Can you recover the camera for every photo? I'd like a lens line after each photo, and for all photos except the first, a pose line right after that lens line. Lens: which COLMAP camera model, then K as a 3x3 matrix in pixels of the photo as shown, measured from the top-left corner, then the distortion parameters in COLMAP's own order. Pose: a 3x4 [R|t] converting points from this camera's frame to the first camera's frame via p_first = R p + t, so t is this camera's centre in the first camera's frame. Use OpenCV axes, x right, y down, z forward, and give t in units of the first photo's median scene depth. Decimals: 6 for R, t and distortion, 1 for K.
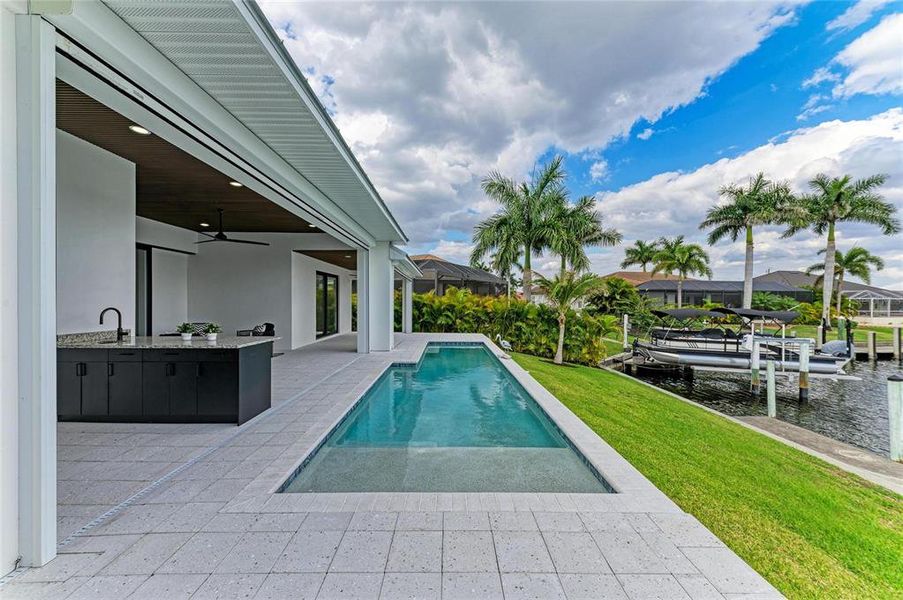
lens RADIAL K [[318.3, 0, 447.5], [0, 318.3, 302.5], [0, 0, 1]] dist [0.005614, -0.000097]
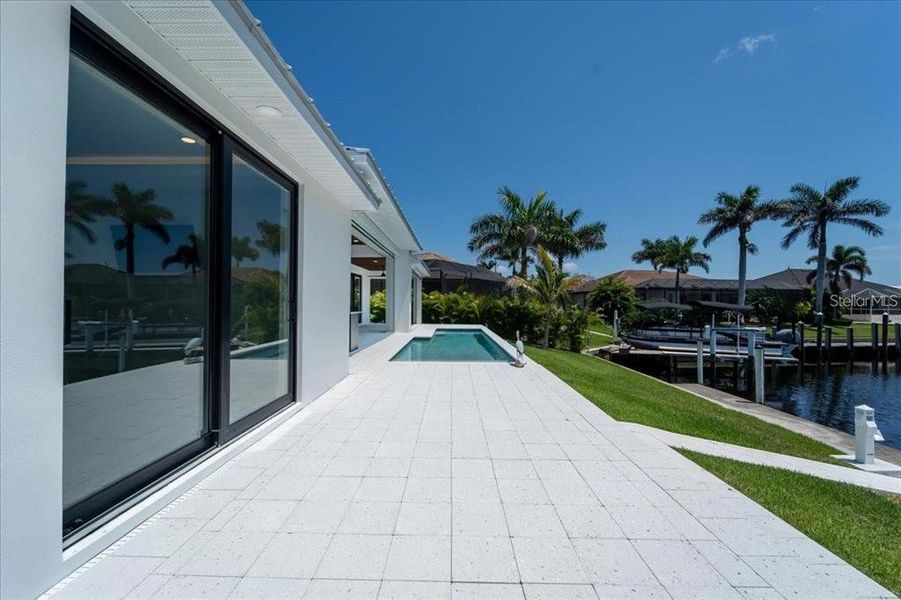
lens RADIAL K [[357.7, 0, 450.5], [0, 357.7, 300.0], [0, 0, 1]] dist [-0.000056, -0.000092]
pose [[0.999970, -0.003310, -0.007034, 0.002333], [0.003254, 0.999964, -0.007849, 0.020126], [0.007059, 0.007826, 0.999944, -0.326502]]
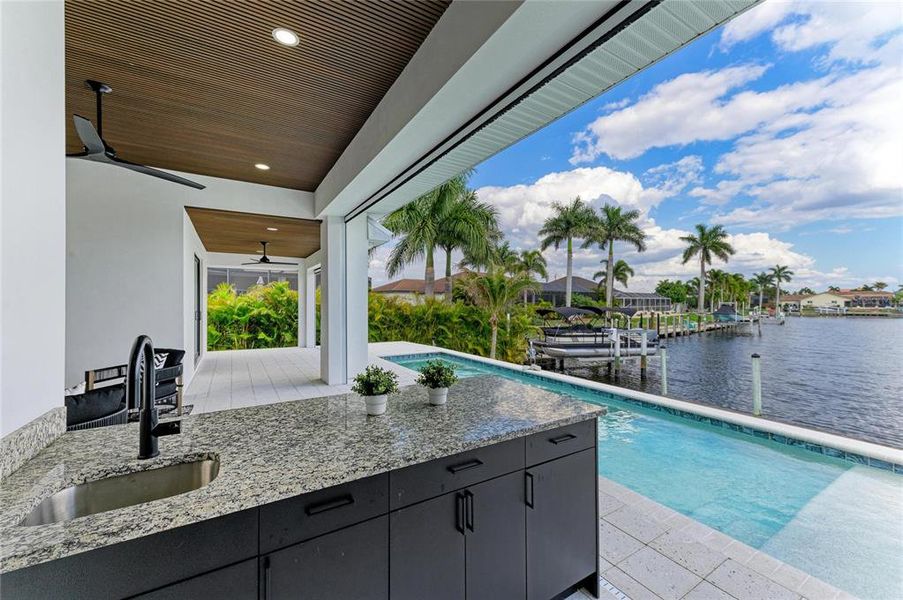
lens RADIAL K [[358.4, 0, 451.5], [0, 358.4, 300.0], [0, 0, 1]] dist [-0.000056, -0.000092]
pose [[0.851992, -0.003762, 0.523542, -0.270767], [0.007482, 0.999960, -0.004990, -0.002150], [-0.523502, 0.008169, 0.851985, 0.173718]]
